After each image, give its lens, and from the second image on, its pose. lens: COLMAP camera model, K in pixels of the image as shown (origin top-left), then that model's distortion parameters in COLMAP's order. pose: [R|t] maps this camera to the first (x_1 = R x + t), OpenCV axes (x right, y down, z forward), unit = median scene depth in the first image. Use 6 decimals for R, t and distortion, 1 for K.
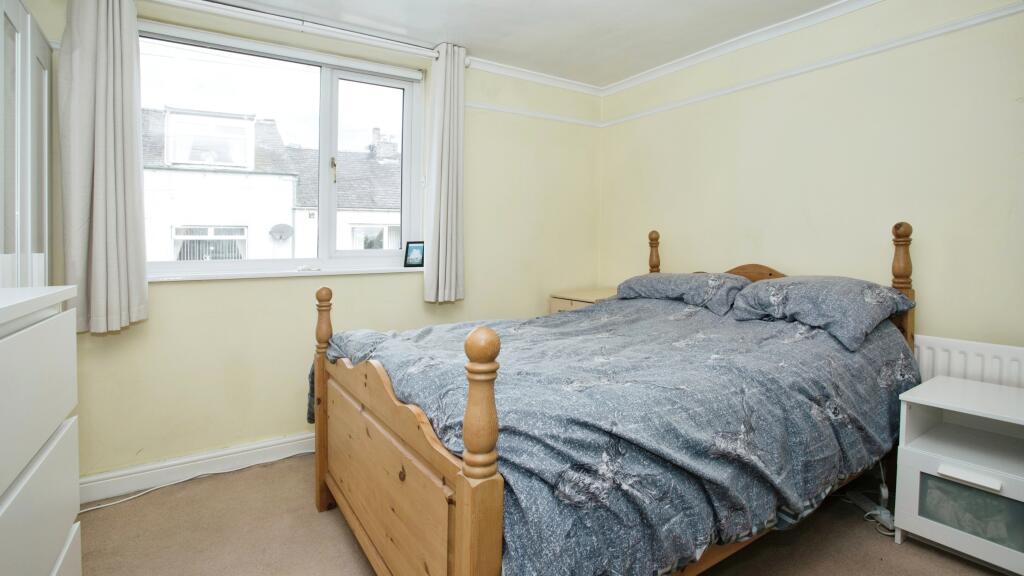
lens RADIAL K [[497.7, 0, 513.9], [0, 497.7, 262.8], [0, 0, 1]] dist [-0.070121, 0.025217]
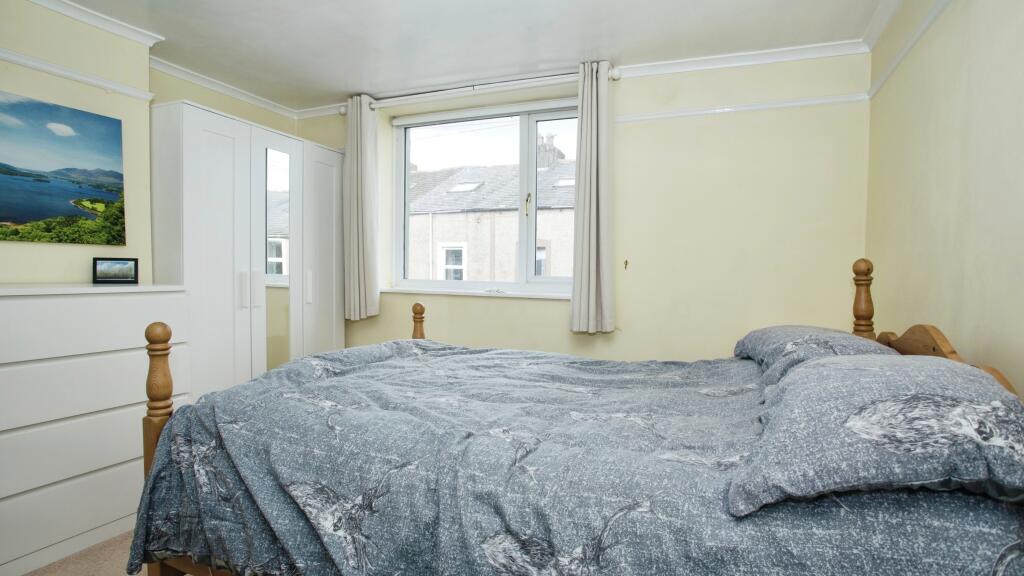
lens RADIAL K [[501.1, 0, 510.4], [0, 501.1, 290.9], [0, 0, 1]] dist [-0.071510, 0.026390]
pose [[0.565691, 0.053173, -0.822901, 0.682975], [-0.050236, 0.998288, 0.029972, -0.027323], [0.823086, 0.024384, 0.567393, 0.389019]]
